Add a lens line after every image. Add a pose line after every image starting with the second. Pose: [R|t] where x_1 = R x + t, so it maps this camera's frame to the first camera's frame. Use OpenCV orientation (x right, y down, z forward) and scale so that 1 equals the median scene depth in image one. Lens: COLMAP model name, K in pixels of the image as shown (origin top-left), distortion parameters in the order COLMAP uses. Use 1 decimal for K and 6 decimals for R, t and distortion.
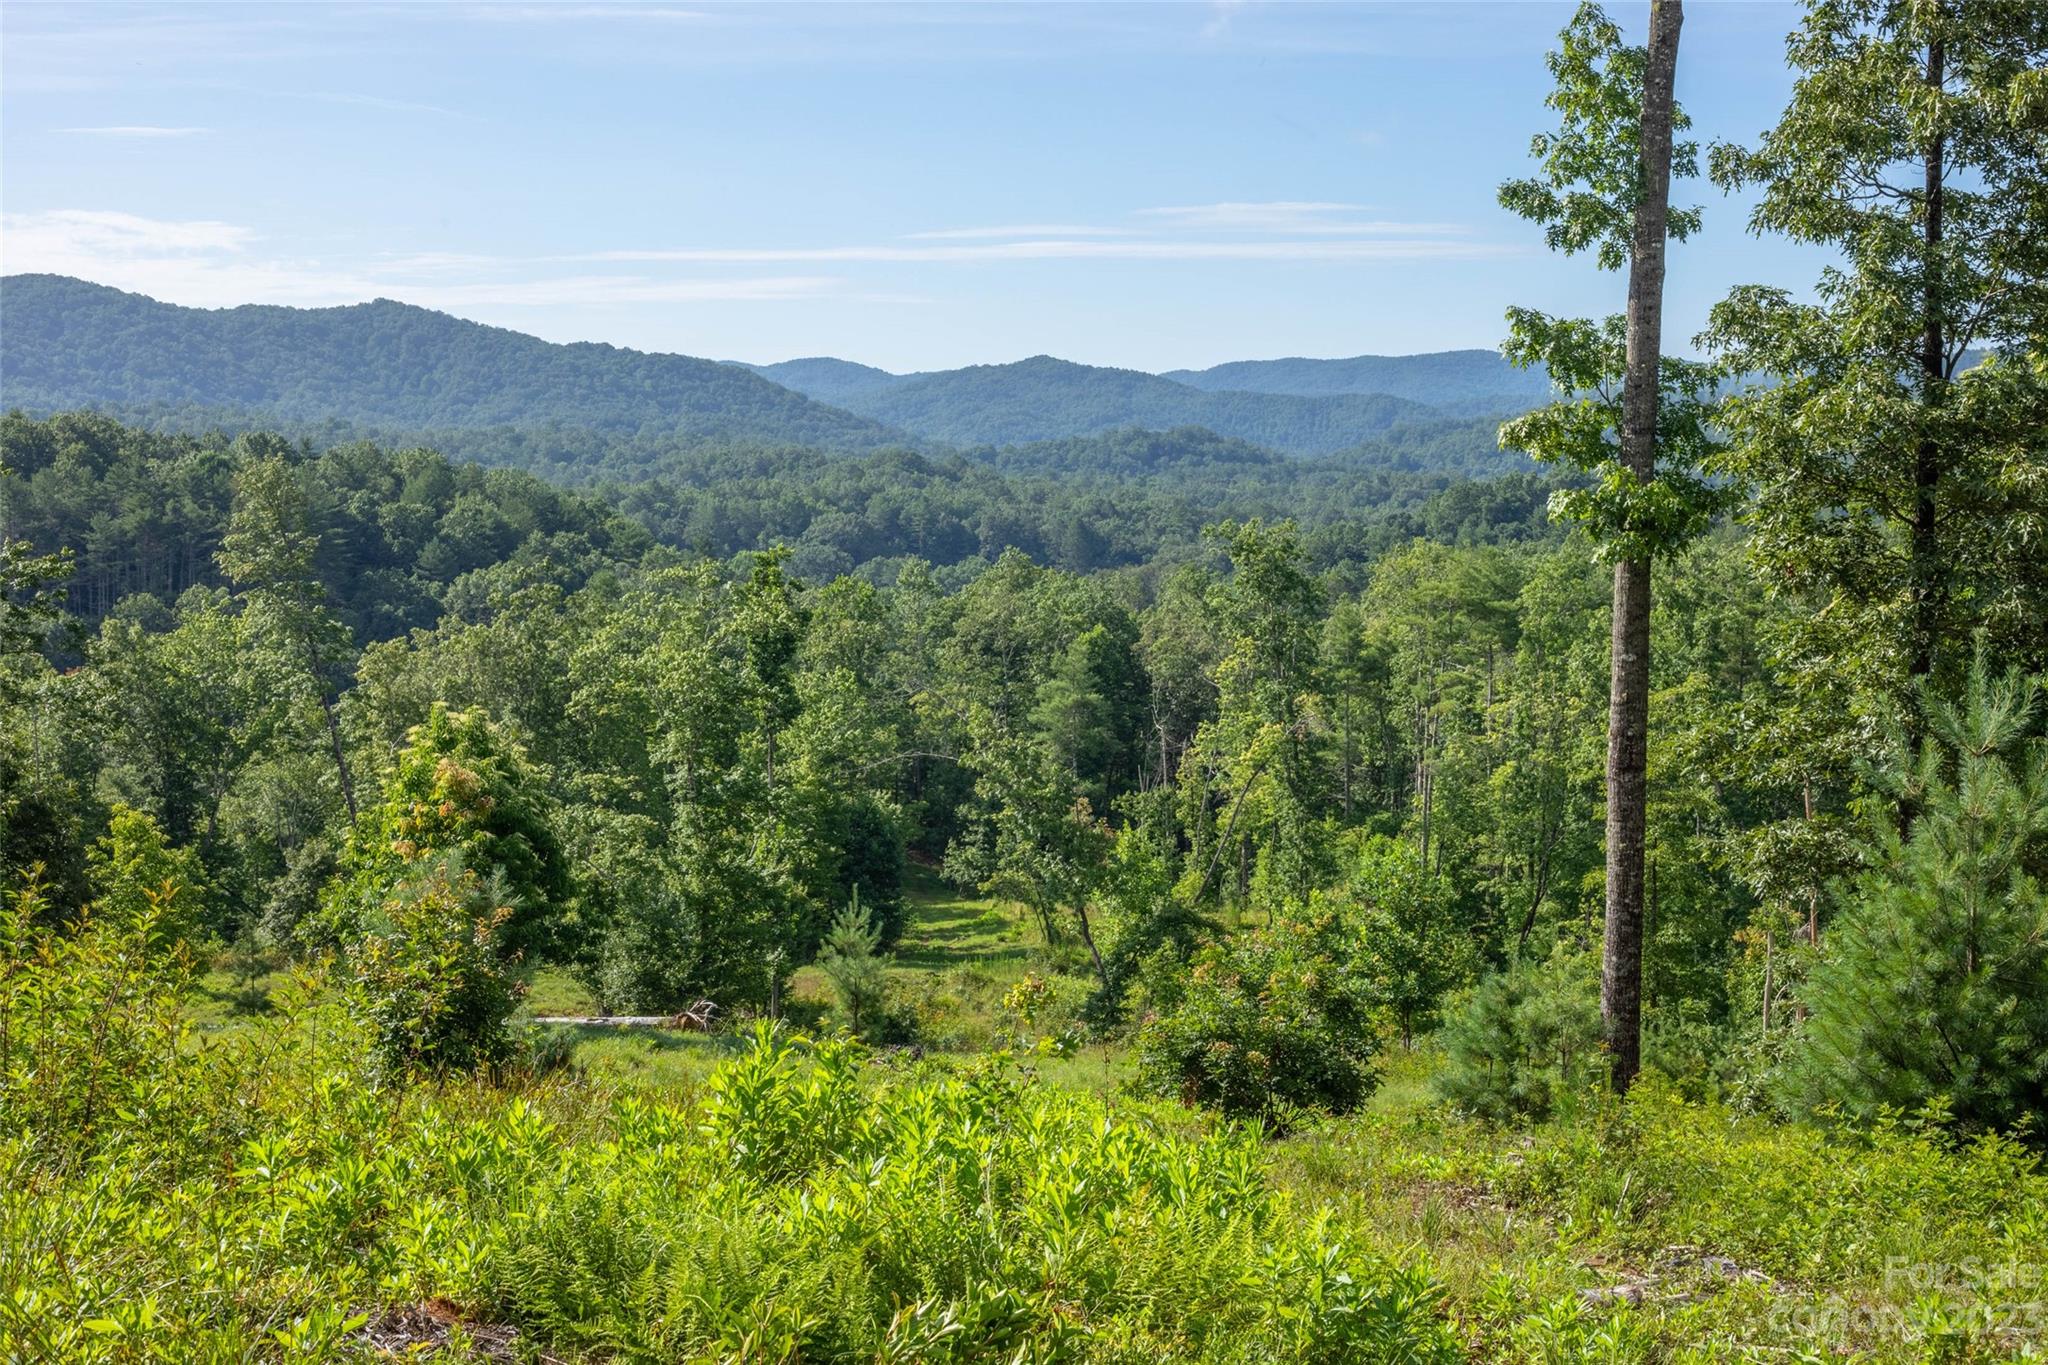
lens RADIAL K [[2980.5, 0, 1024.0], [0, 2980.5, 682.5], [0, 0, 1]] dist [-0.112635, -0.095402]
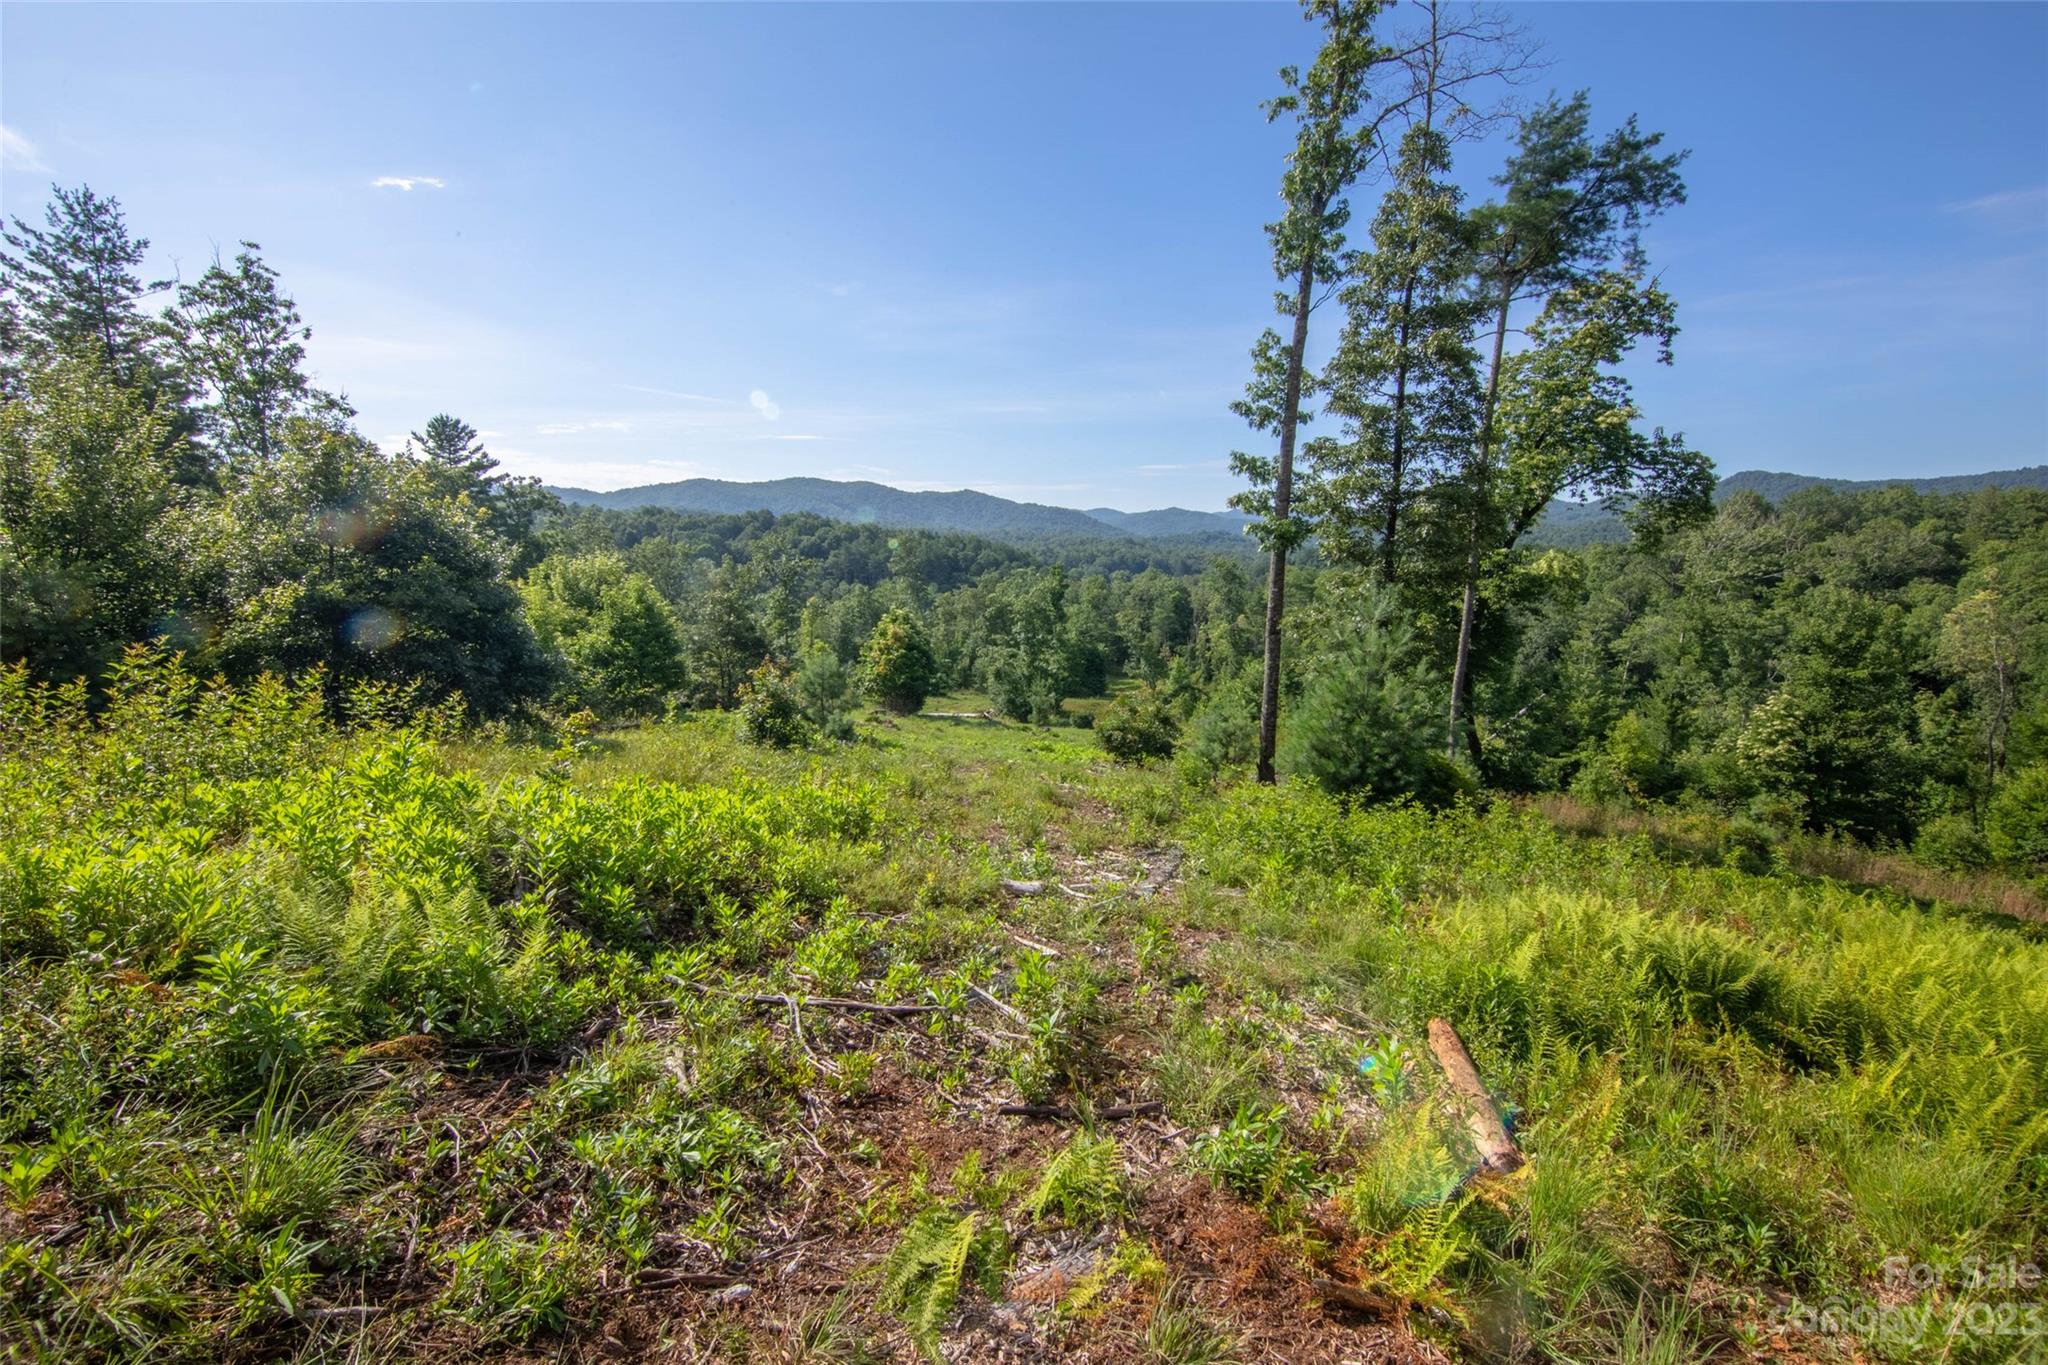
lens RADIAL K [[923.0, 0, 1016.5], [0, 923.0, 678.9], [0, 0, 1]] dist [-0.009545, -0.006026]
pose [[0.986997, 0.027656, -0.158343, 0.071763], [-0.015860, 0.997036, 0.075277, 0.007903], [0.159956, -0.071787, 0.984510, 0.109759]]
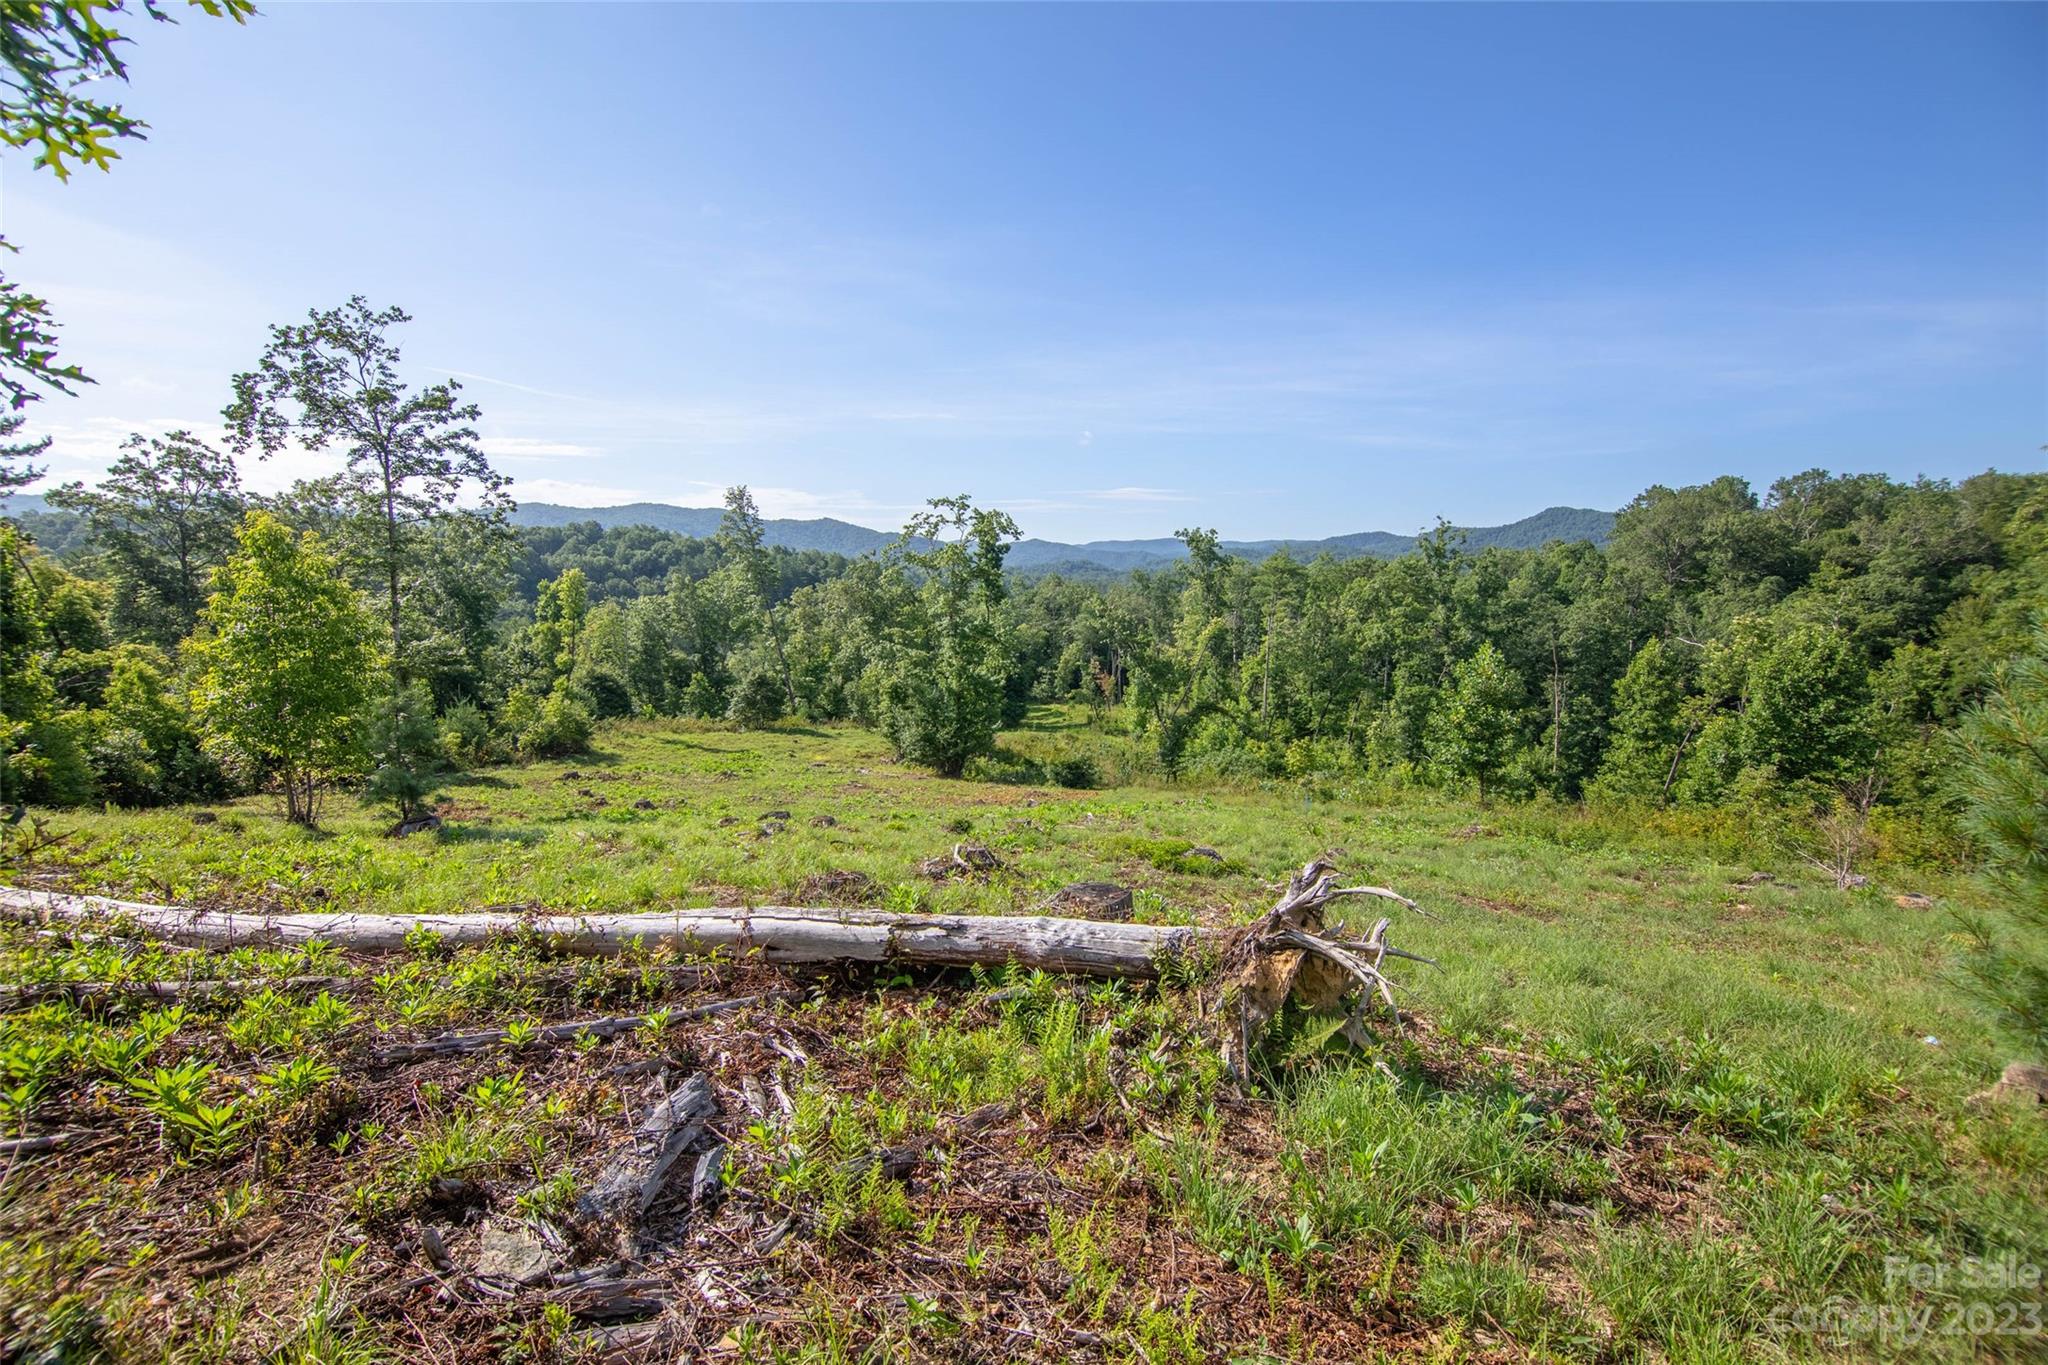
lens RADIAL K [[923.0, 0, 1016.5], [0, 923.0, 678.9], [0, 0, 1]] dist [-0.009545, -0.006026]
pose [[0.999907, 0.006913, -0.011782, -0.149442], [-0.006443, 0.999199, 0.039491, 0.095914], [0.012046, -0.039412, 0.999150, 1.022083]]
